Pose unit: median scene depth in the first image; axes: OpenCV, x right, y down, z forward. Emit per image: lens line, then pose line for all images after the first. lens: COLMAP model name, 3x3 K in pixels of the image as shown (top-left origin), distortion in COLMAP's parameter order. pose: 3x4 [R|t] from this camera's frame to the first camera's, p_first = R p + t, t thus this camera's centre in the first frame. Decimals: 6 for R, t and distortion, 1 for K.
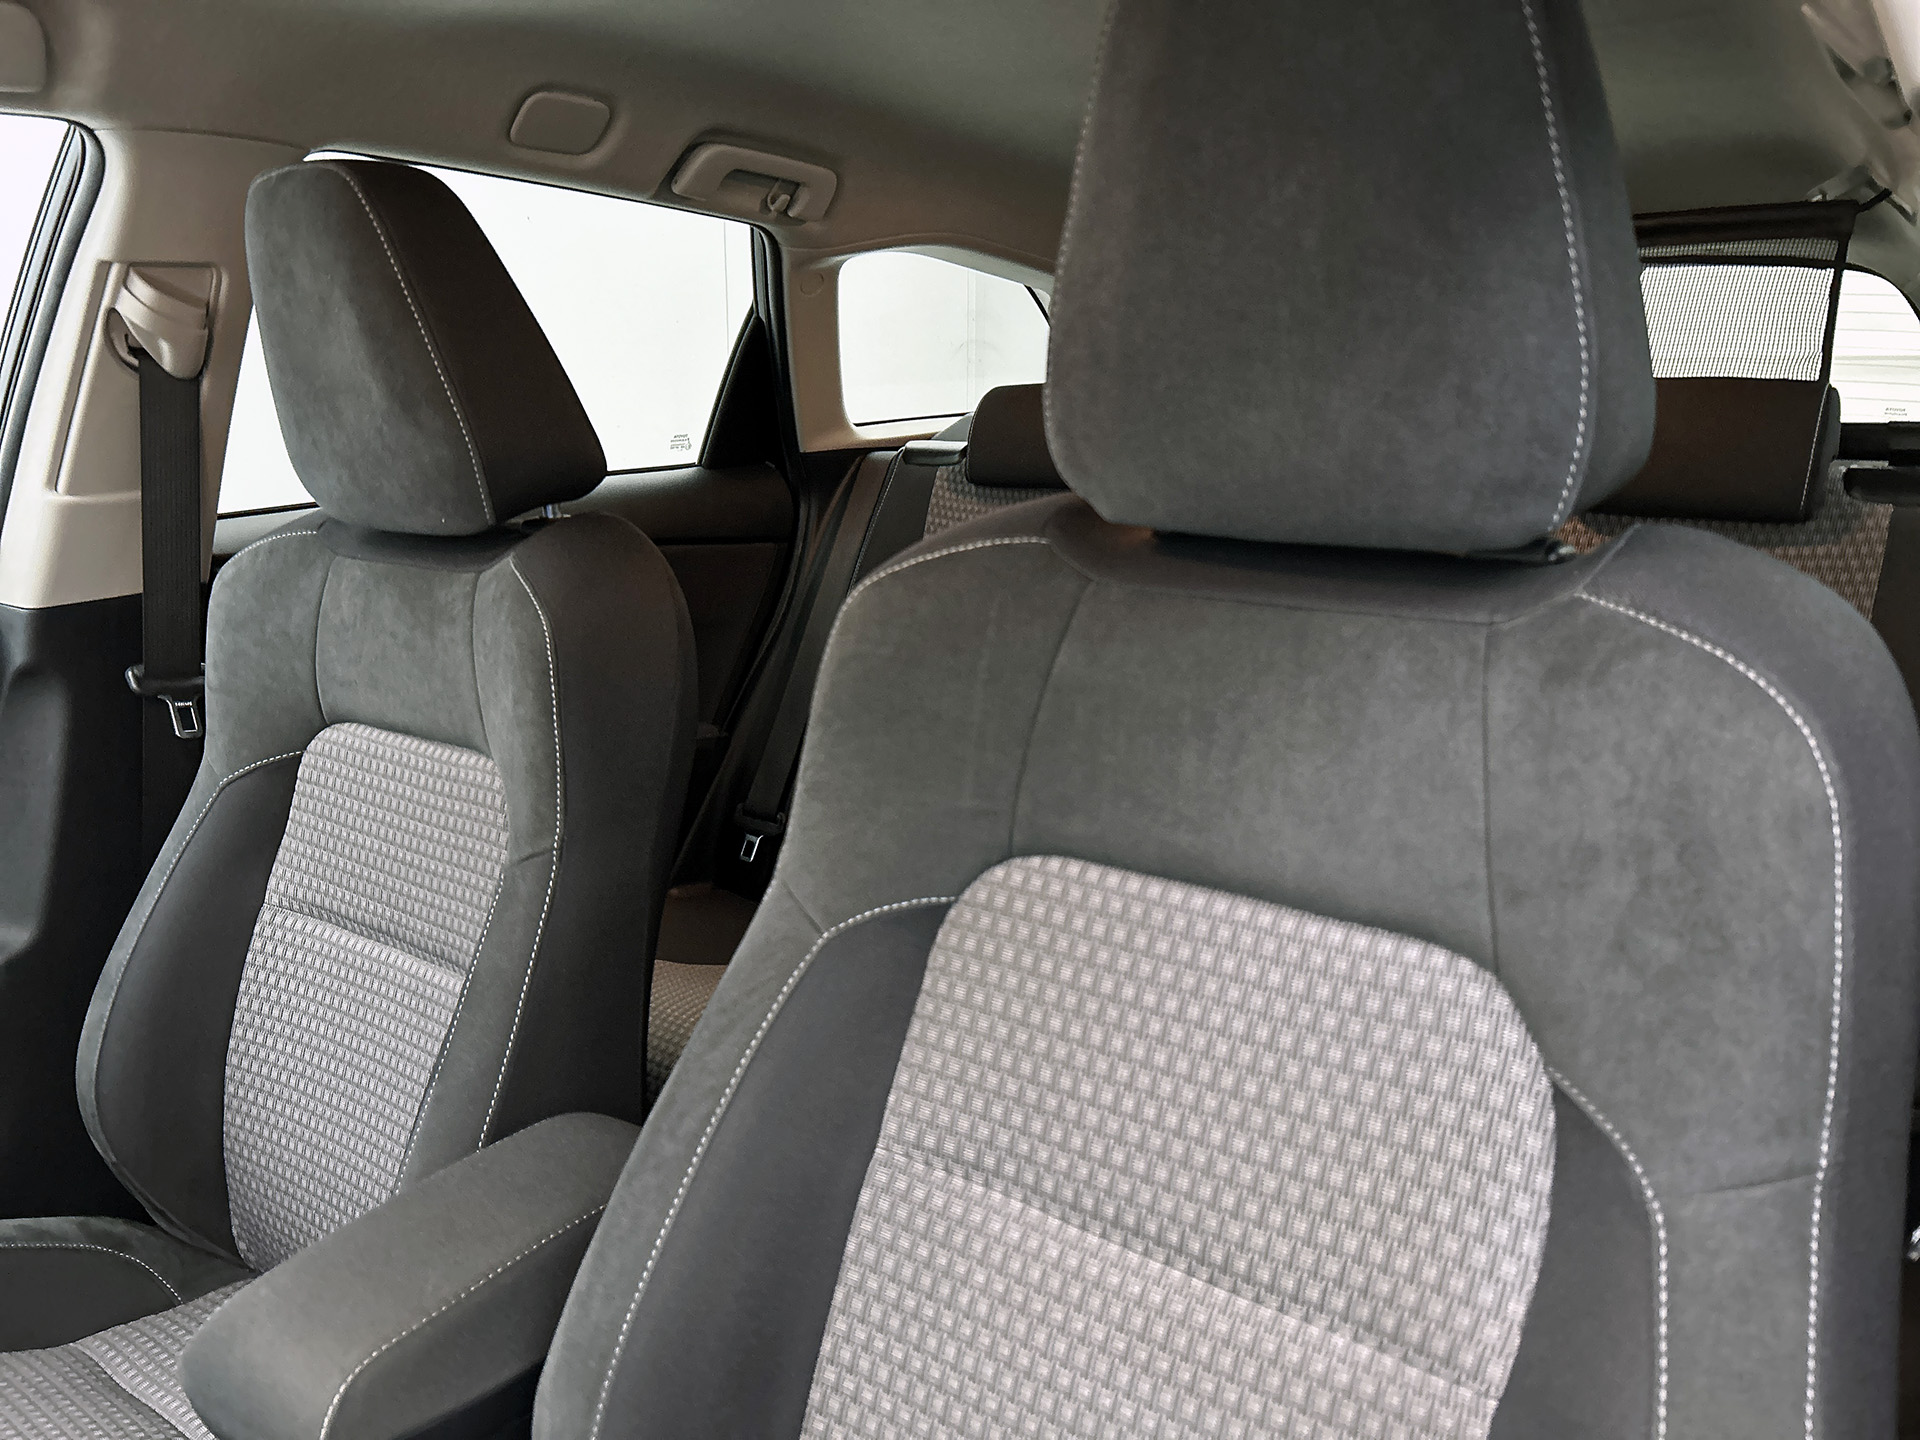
lens RADIAL K [[1284.8, 0, 825.9], [0, 1284.8, 663.6], [0, 0, 1]] dist [0.057755, -0.058190]
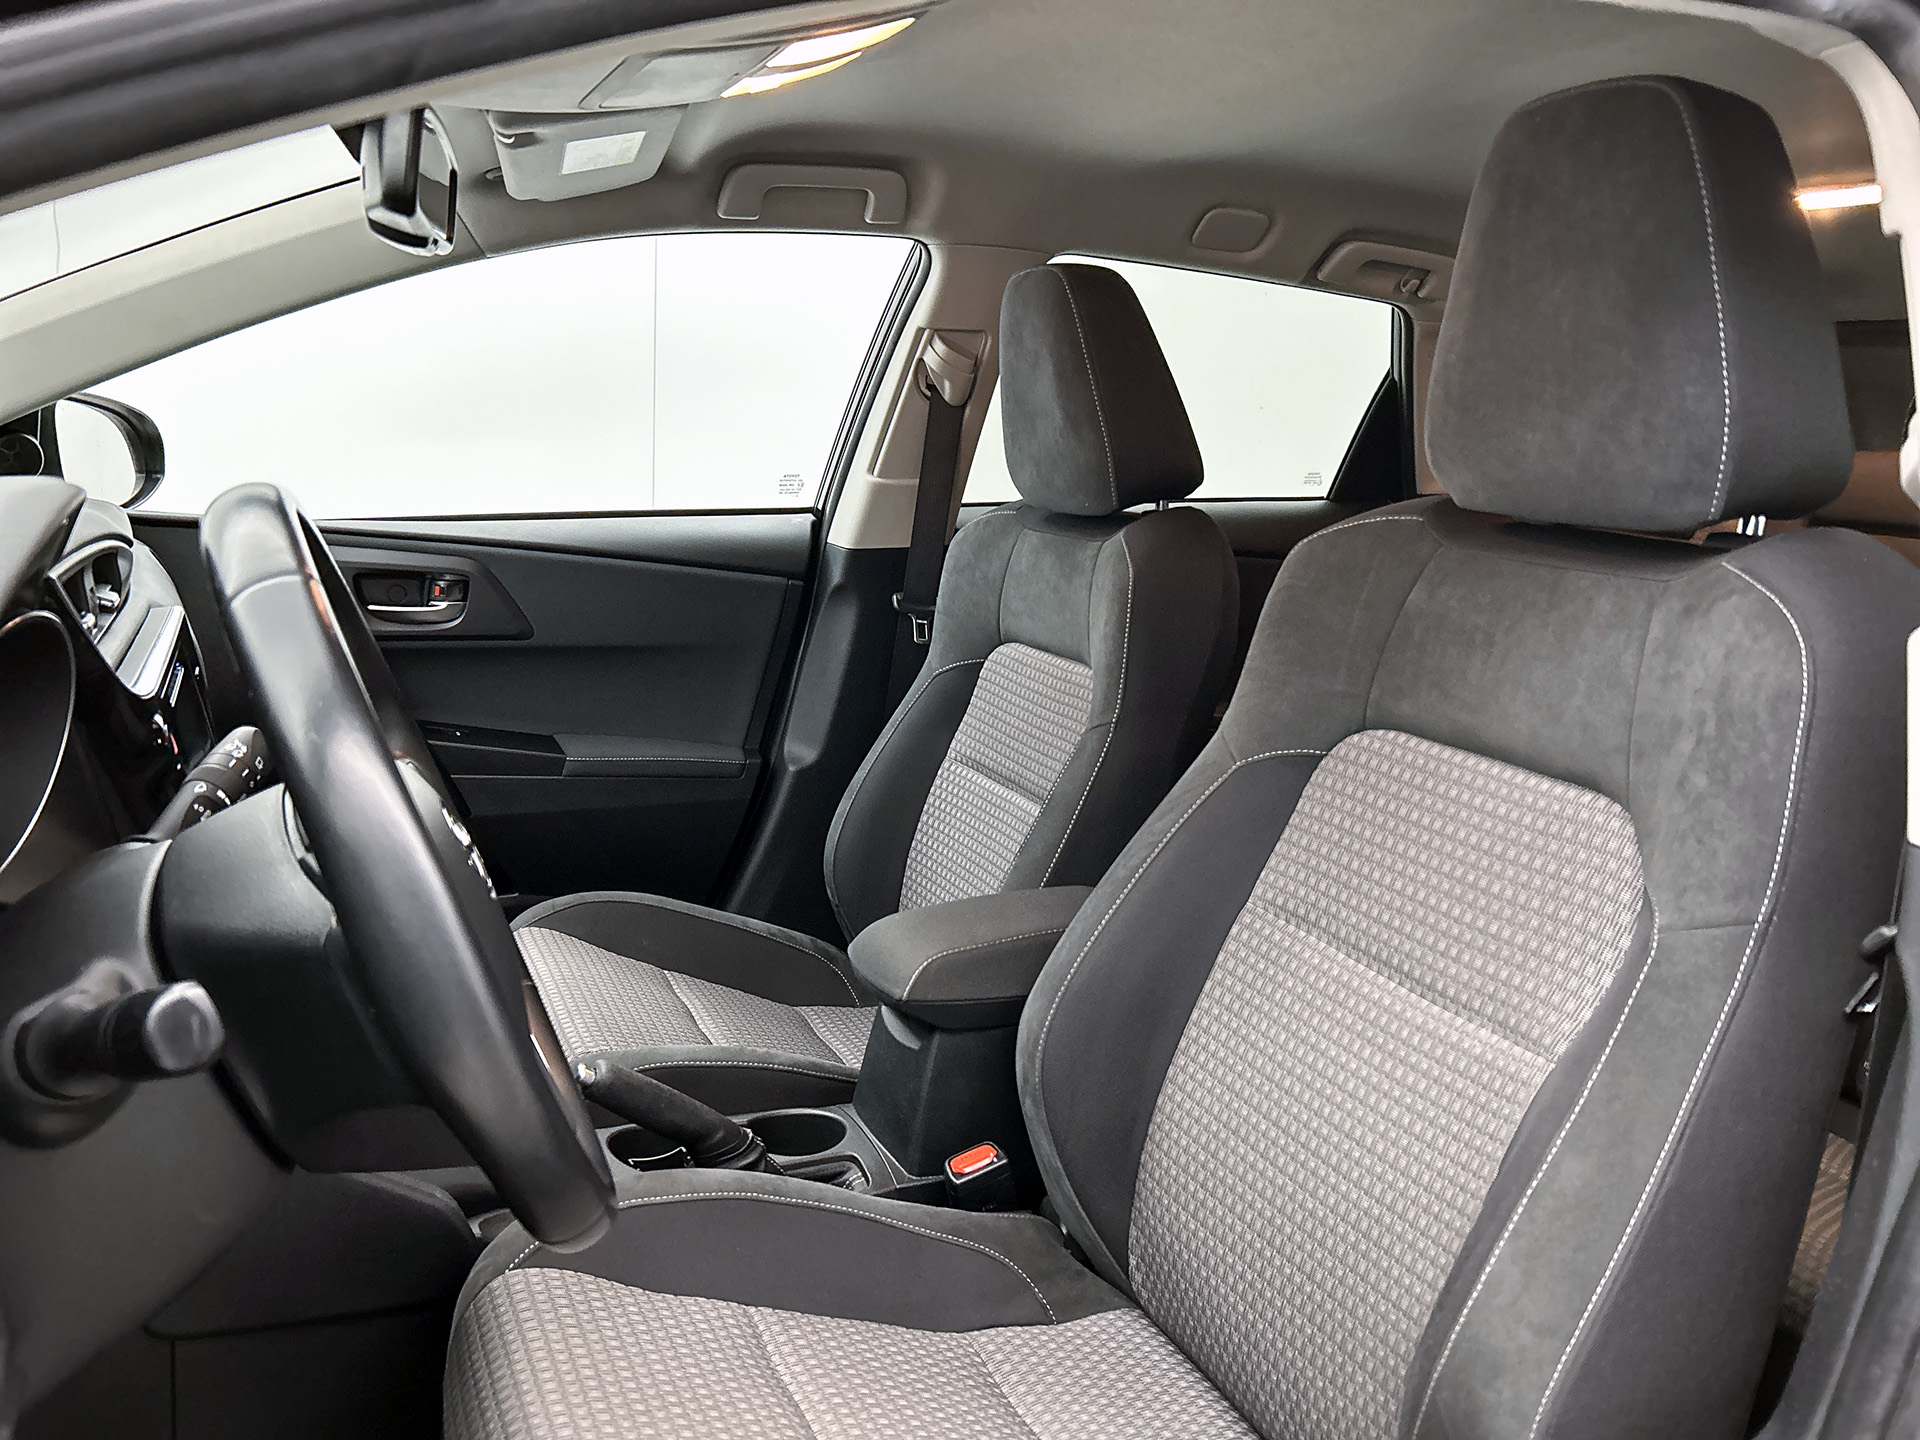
lens RADIAL K [[1402.0, 0, 962.3], [0, 1402.0, 724.7], [0, 0, 1]] dist [0.093030, -0.163247]
pose [[0.882029, 0.143040, -0.448959, 0.469223], [-0.157169, 0.987554, 0.005863, 0.211328], [0.444210, 0.065391, 0.893533, -0.677220]]
